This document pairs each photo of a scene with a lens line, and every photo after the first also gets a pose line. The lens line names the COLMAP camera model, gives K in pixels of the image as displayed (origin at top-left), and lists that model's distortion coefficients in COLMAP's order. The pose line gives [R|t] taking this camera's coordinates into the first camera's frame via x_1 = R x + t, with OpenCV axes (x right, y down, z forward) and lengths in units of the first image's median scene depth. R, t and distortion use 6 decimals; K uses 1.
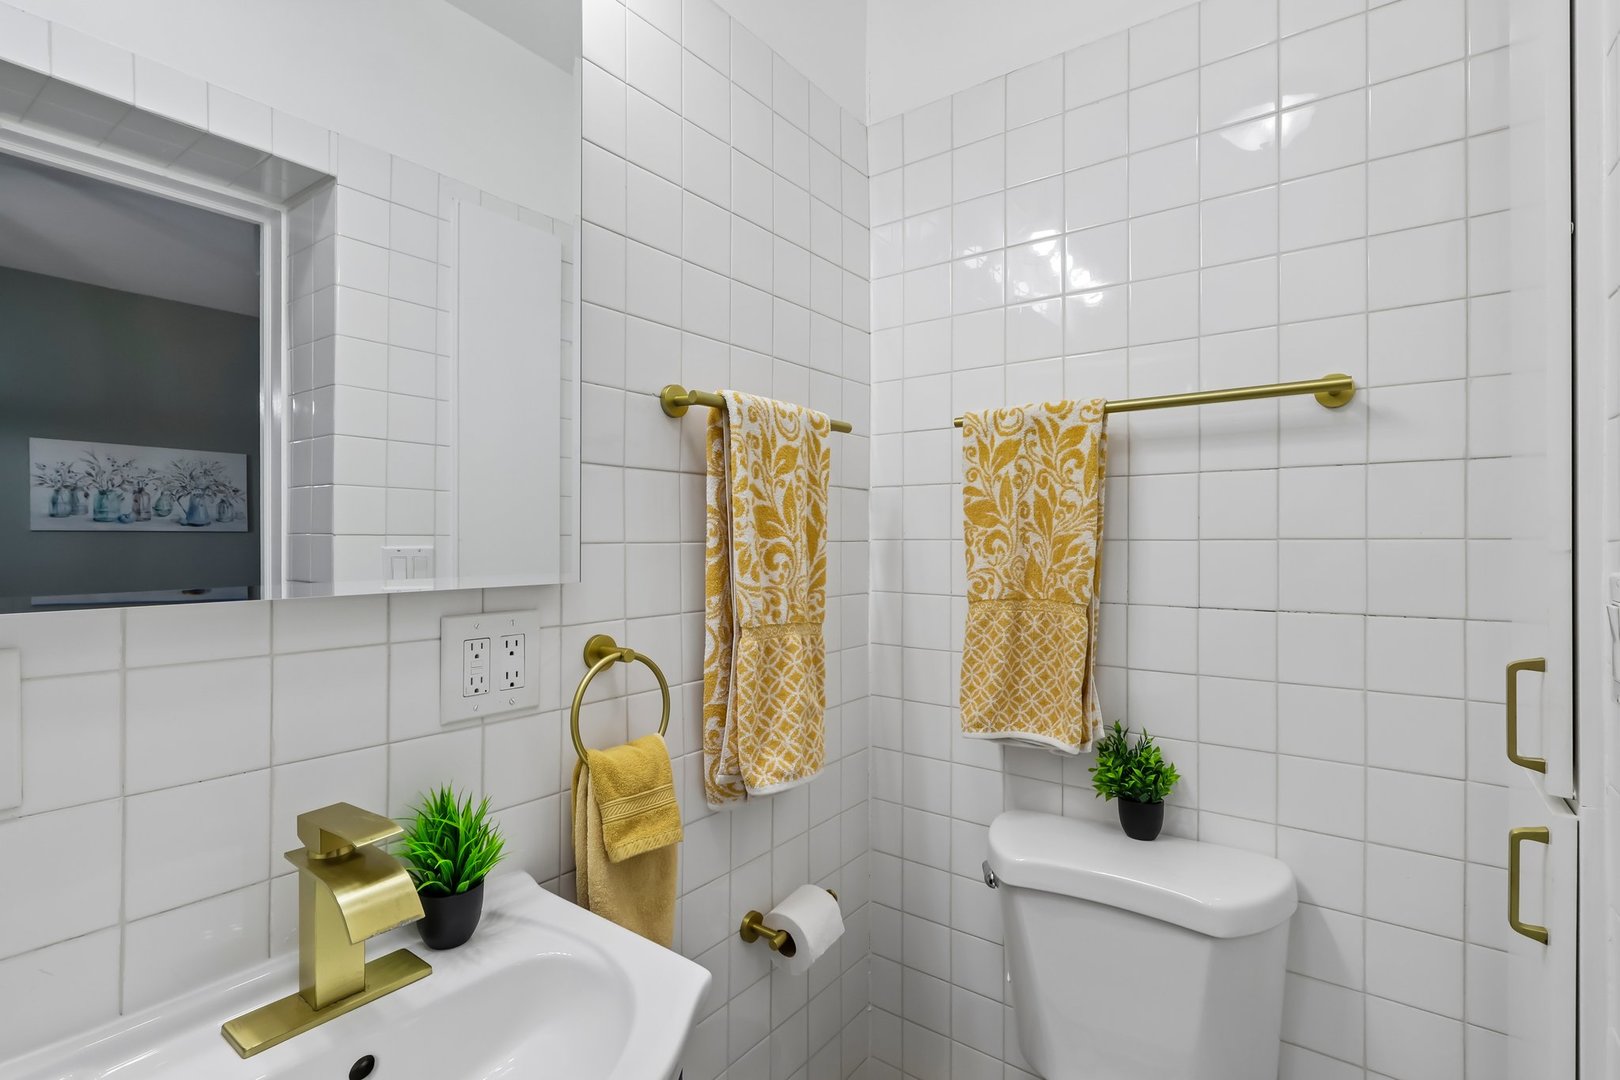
lens RADIAL K [[755.7, 0, 810.0], [0, 755.7, 540.0], [0, 0, 1]] dist [0.000572, 0.000039]
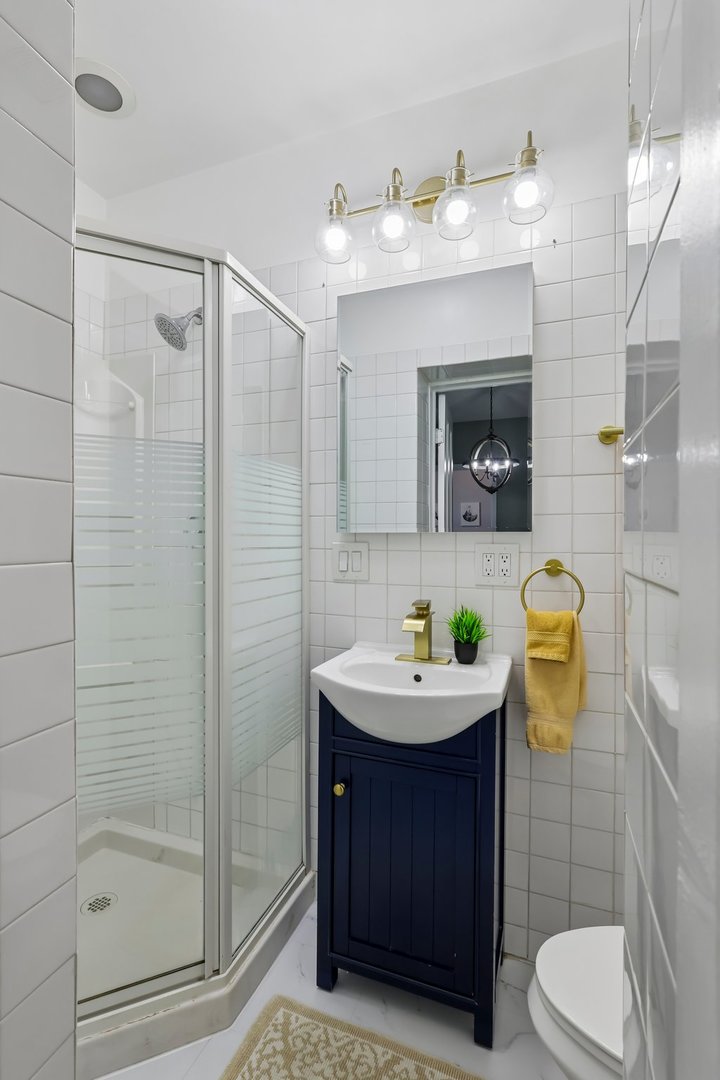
lens RADIAL K [[489.5, 0, 360.0], [0, 489.5, 540.0], [0, 0, 1]] dist [0.000157, 0.000004]
pose [[0.279402, 0.004707, -0.960163, 0.957817], [0.001124, 0.999986, 0.005229, 0.074133], [0.960174, -0.002540, 0.279393, 0.133543]]
